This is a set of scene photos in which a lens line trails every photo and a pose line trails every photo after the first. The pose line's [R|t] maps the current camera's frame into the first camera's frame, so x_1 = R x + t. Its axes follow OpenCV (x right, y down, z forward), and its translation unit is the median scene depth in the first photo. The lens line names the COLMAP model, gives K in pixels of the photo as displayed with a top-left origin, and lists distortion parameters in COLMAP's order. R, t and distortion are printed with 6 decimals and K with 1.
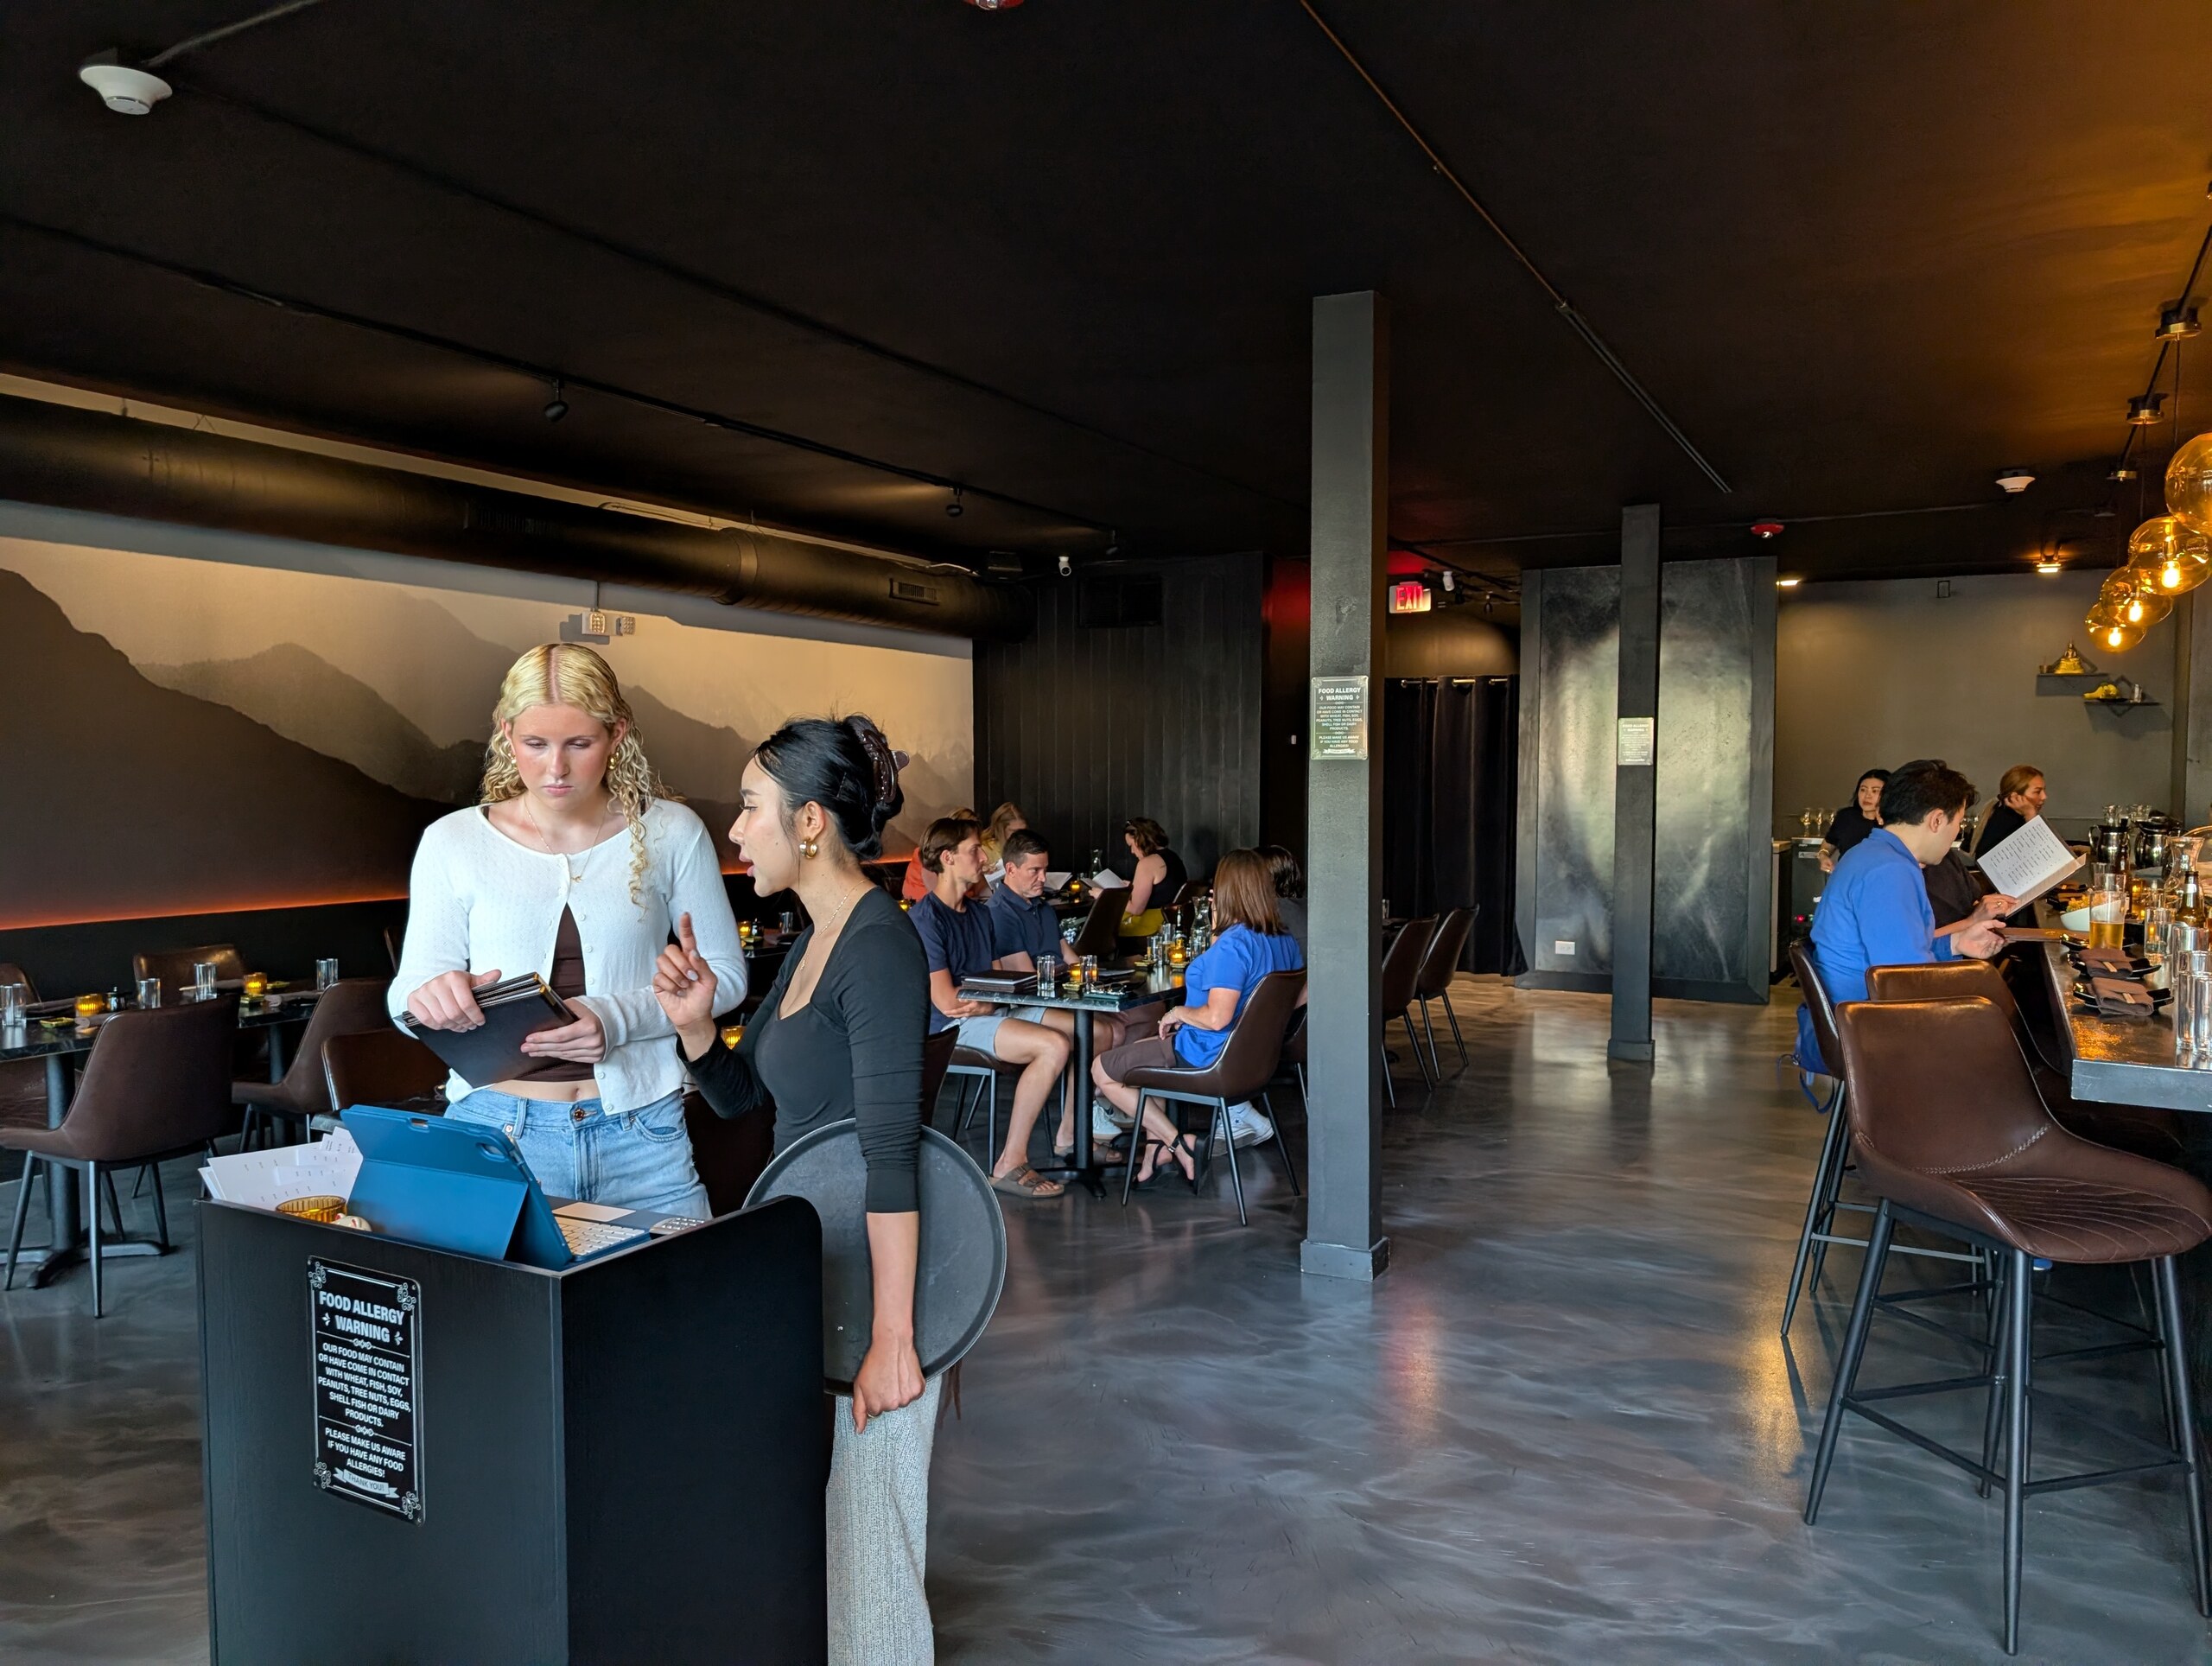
lens RADIAL K [[1567.3, 0, 1103.8], [0, 1567.3, 885.2], [0, 0, 1]] dist [-0.000104, -0.000565]
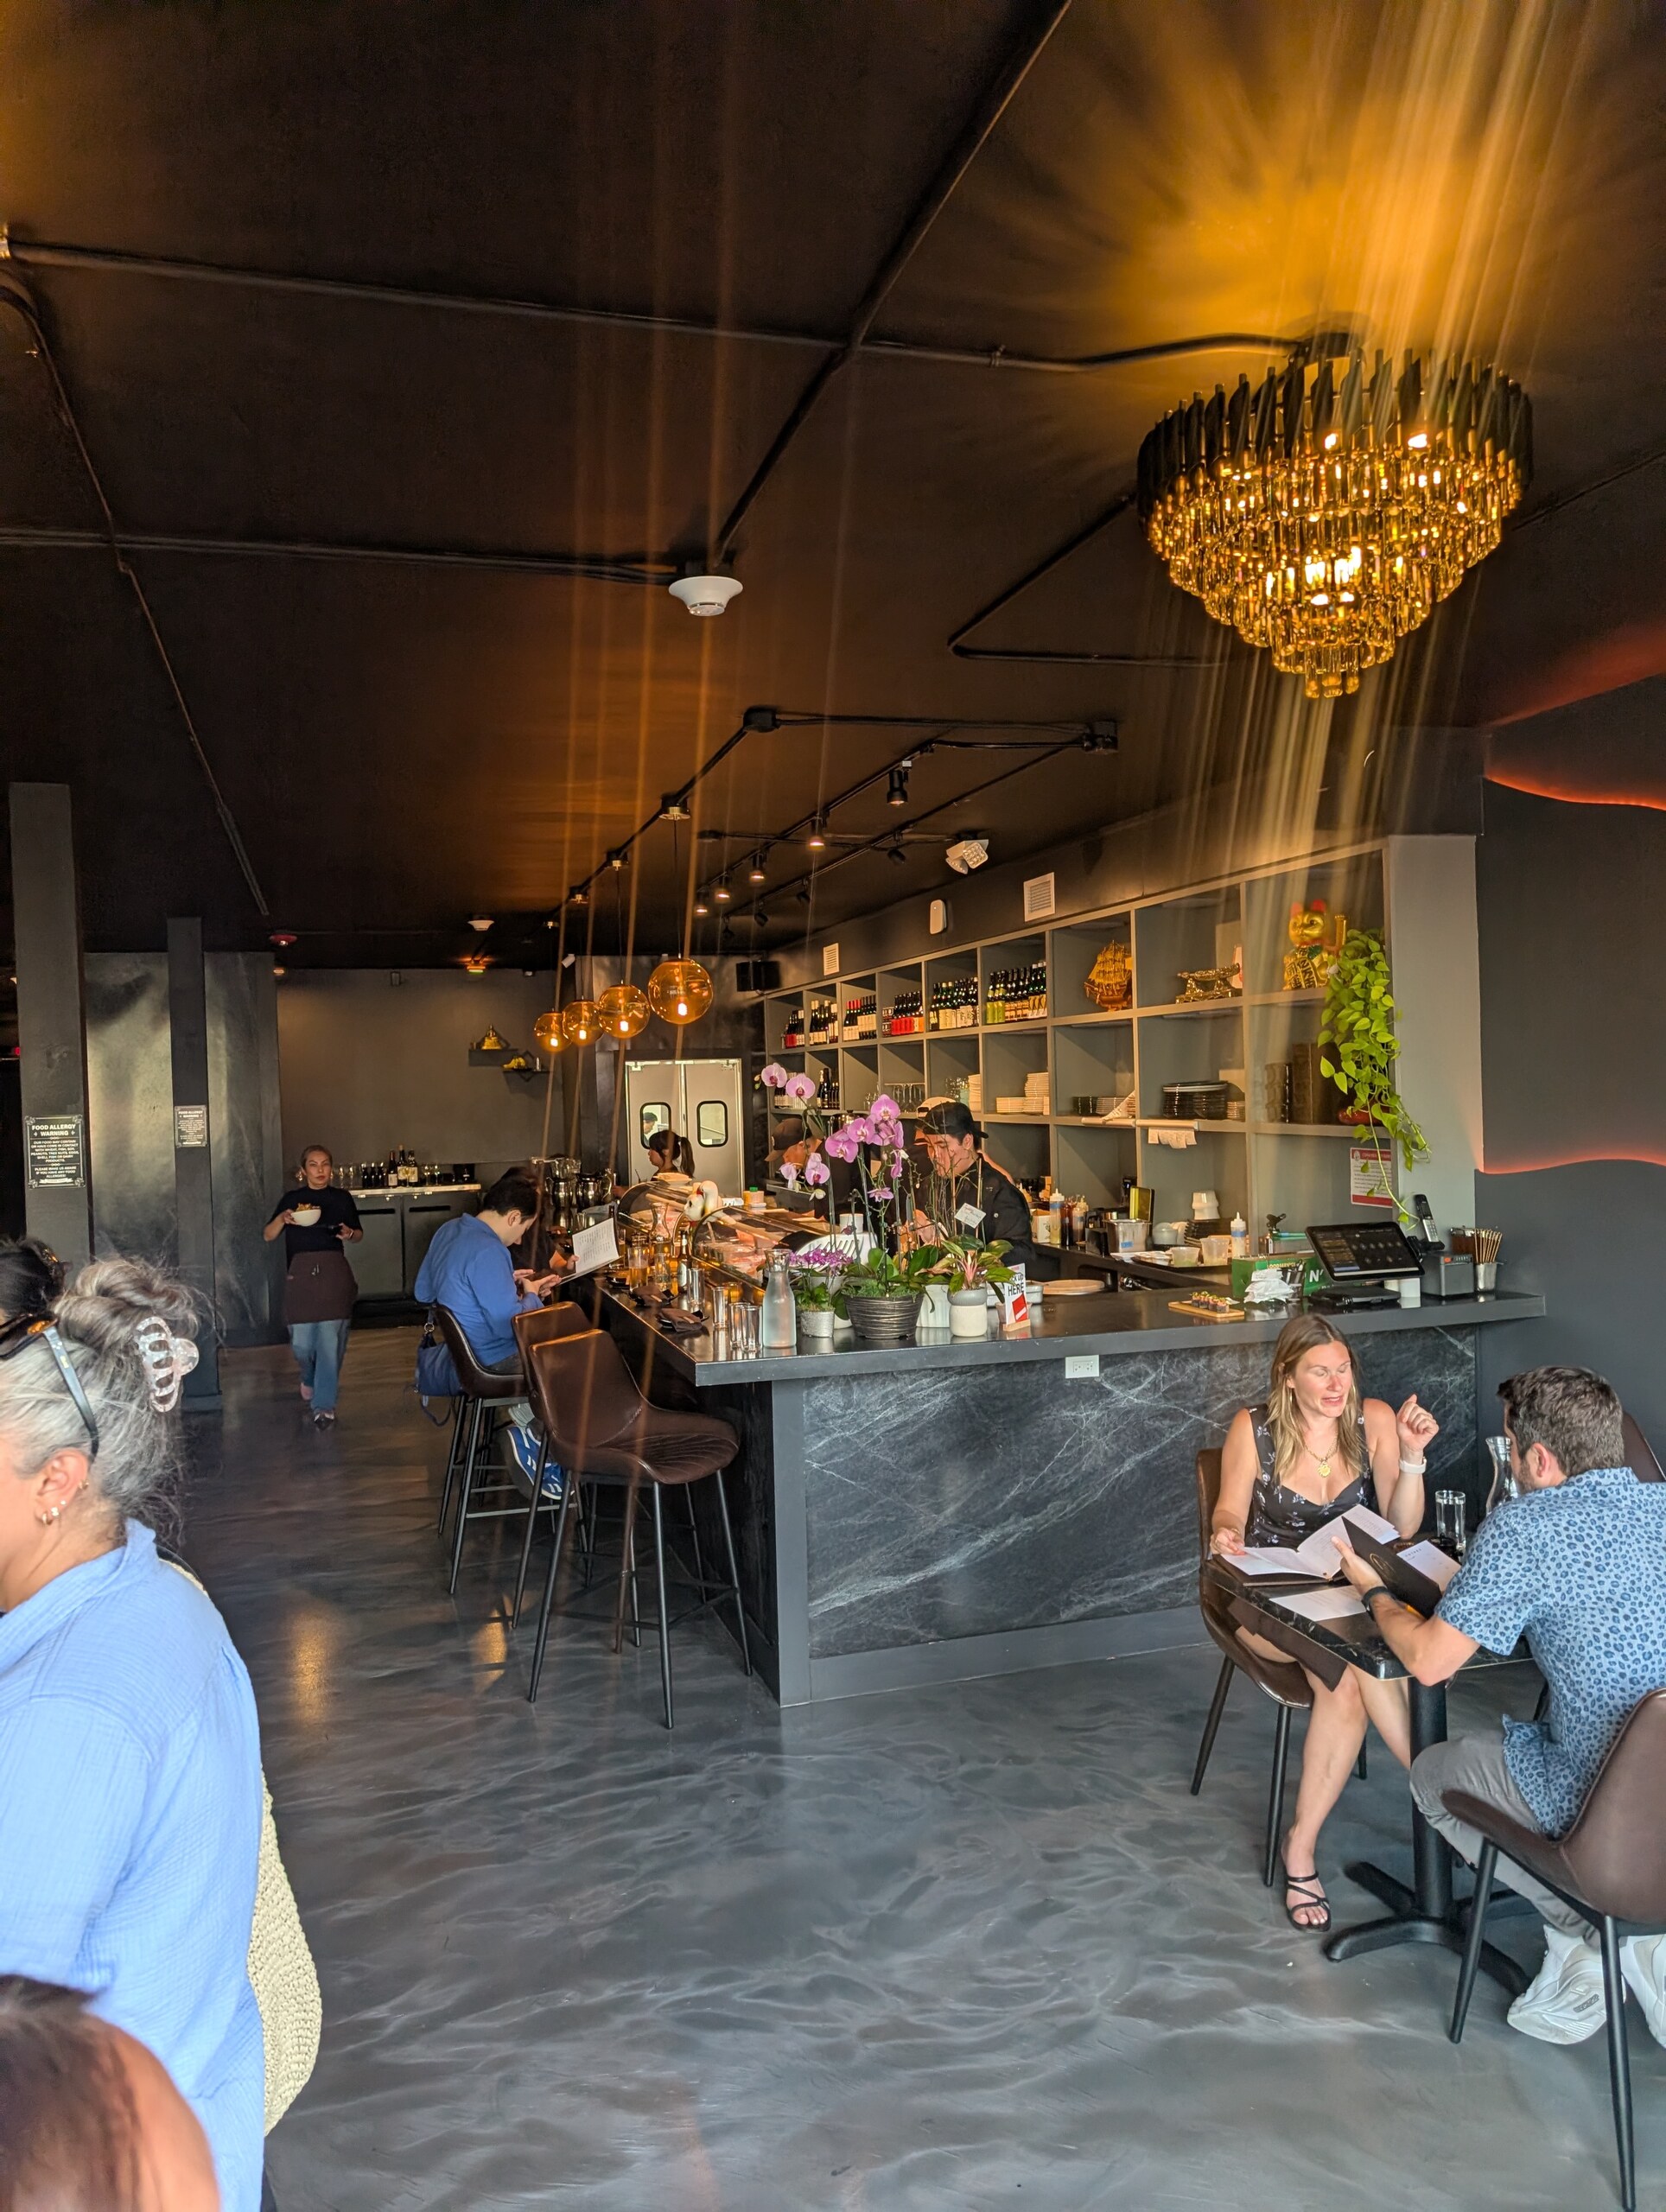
lens RADIAL K [[1567.3, 0, 833.0], [0, 1567.3, 1106.0], [0, 0, 1]] dist [-0.000104, -0.000565]
pose [[0.692137, -0.031716, 0.721069, -0.247323], [0.082188, 0.995999, -0.035082, -0.047585], [-0.717072, 0.083545, 0.691975, -0.169009]]
